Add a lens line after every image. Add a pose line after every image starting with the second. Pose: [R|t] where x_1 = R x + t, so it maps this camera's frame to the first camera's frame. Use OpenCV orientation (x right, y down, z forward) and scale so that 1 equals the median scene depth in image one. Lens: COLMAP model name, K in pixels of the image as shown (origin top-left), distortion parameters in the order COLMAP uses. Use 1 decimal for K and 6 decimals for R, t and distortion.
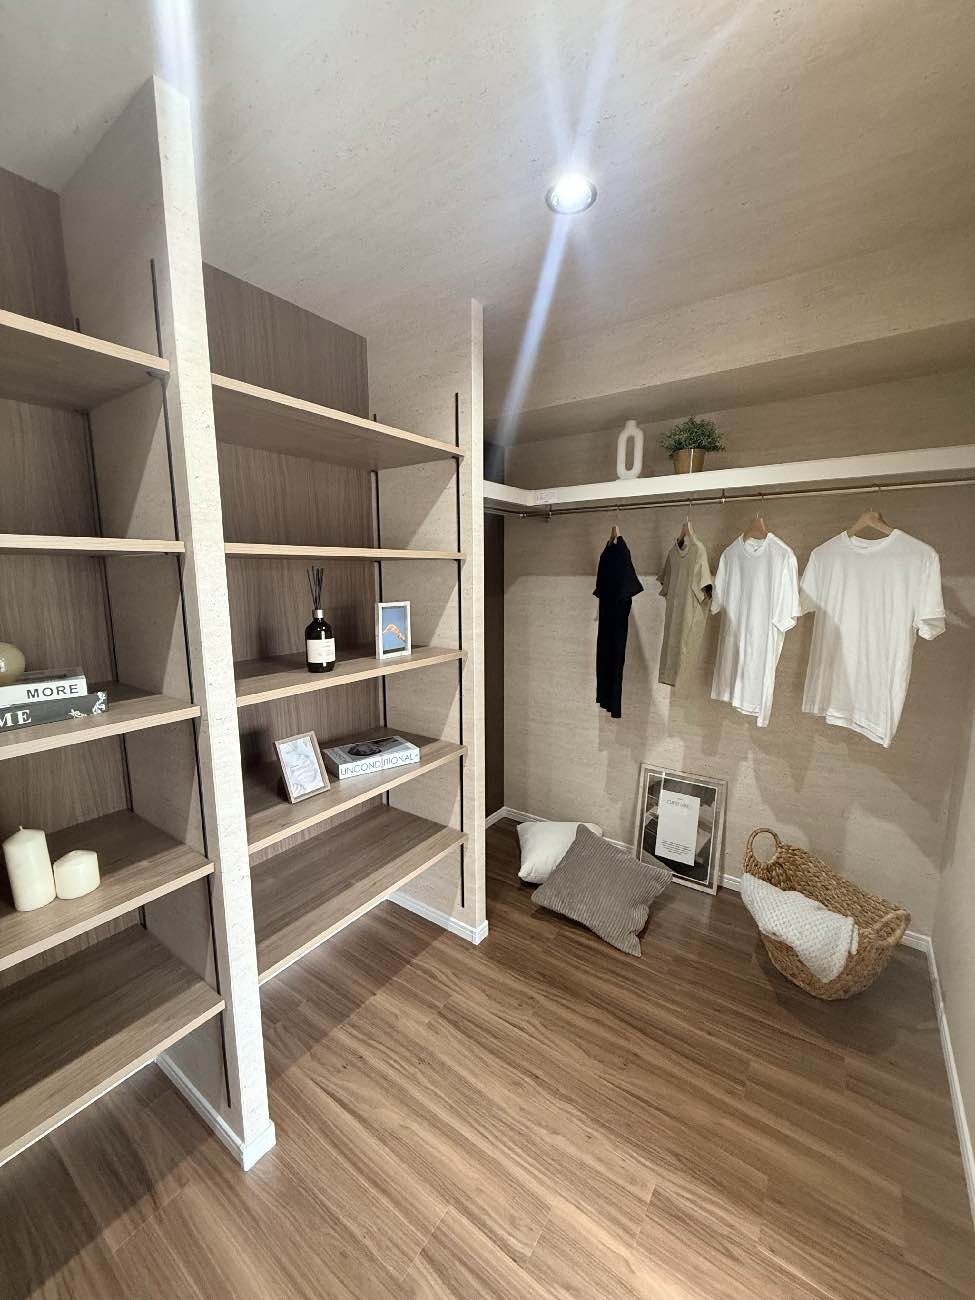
lens RADIAL K [[519.3, 0, 487.5], [0, 519.3, 650.0], [0, 0, 1]] dist [0.000018, 0.000127]
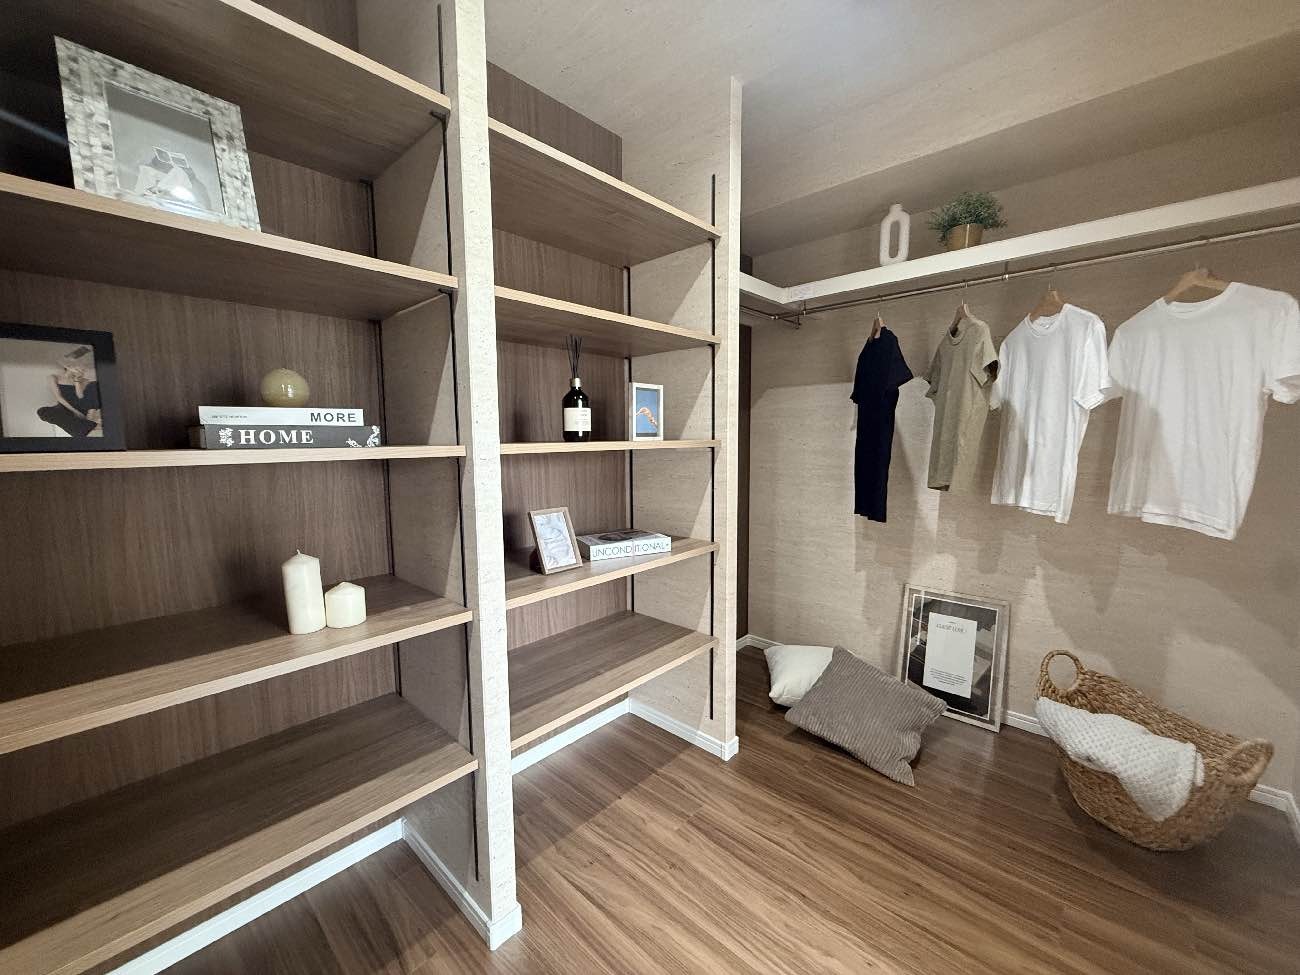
lens RADIAL K [[519.3, 0, 648.6], [0, 519.3, 486.5], [0, 0, 1]] dist [0.000018, 0.000127]
pose [[0.991236, 0.008695, -0.131820, -0.046327], [-0.015322, 0.998664, -0.049349, 0.142958], [0.131215, 0.050936, 0.990045, 0.040821]]
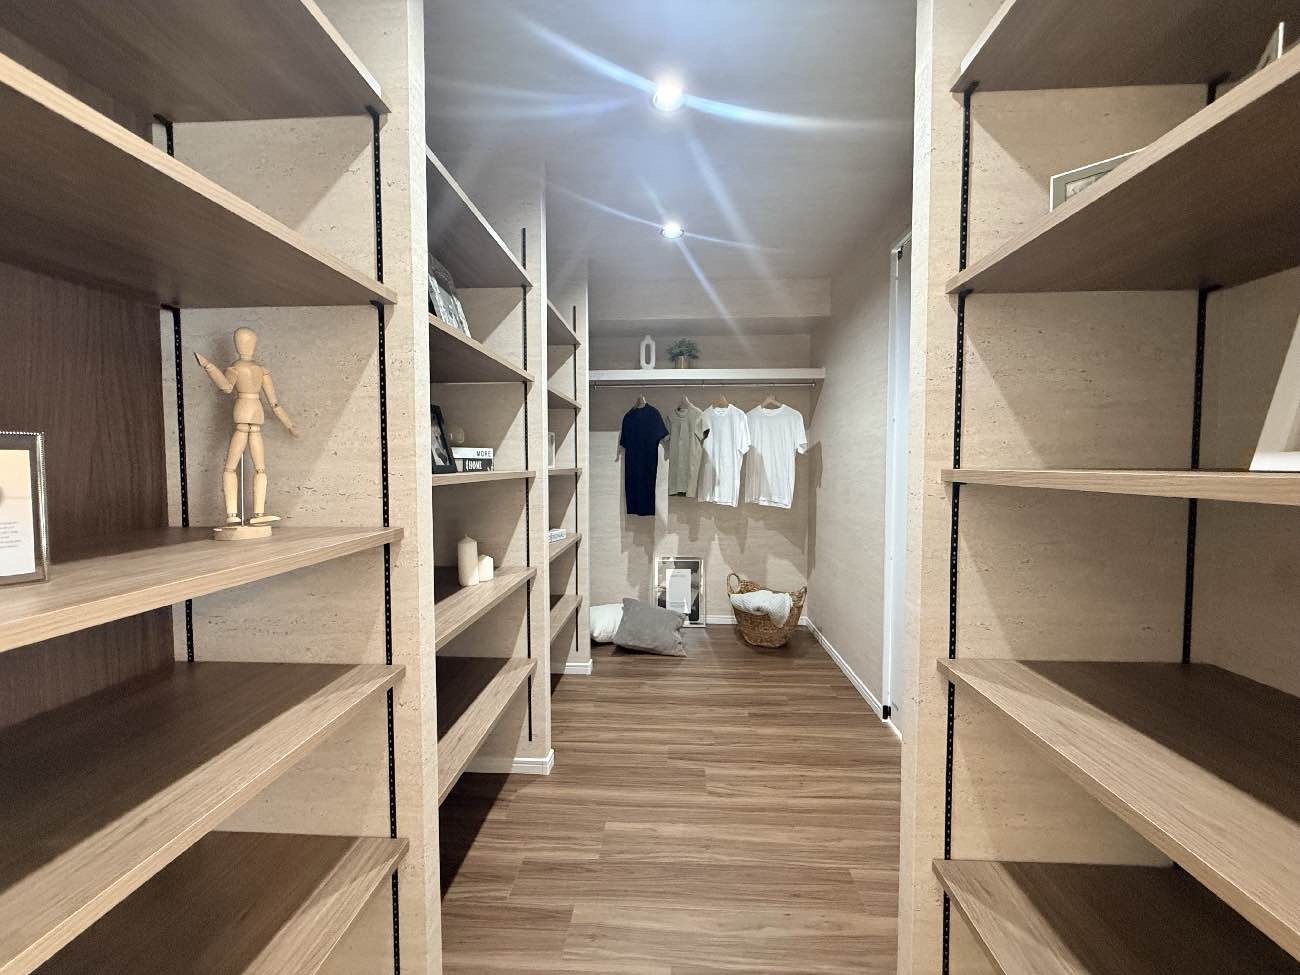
lens RADIAL K [[519.3, 0, 648.6], [0, 519.3, 486.5], [0, 0, 1]] dist [0.000018, 0.000127]
pose [[0.846679, -0.022320, 0.531635, -0.723384], [0.078487, 0.993430, -0.083291, 0.208583], [-0.526283, 0.112247, 0.842868, -0.406204]]
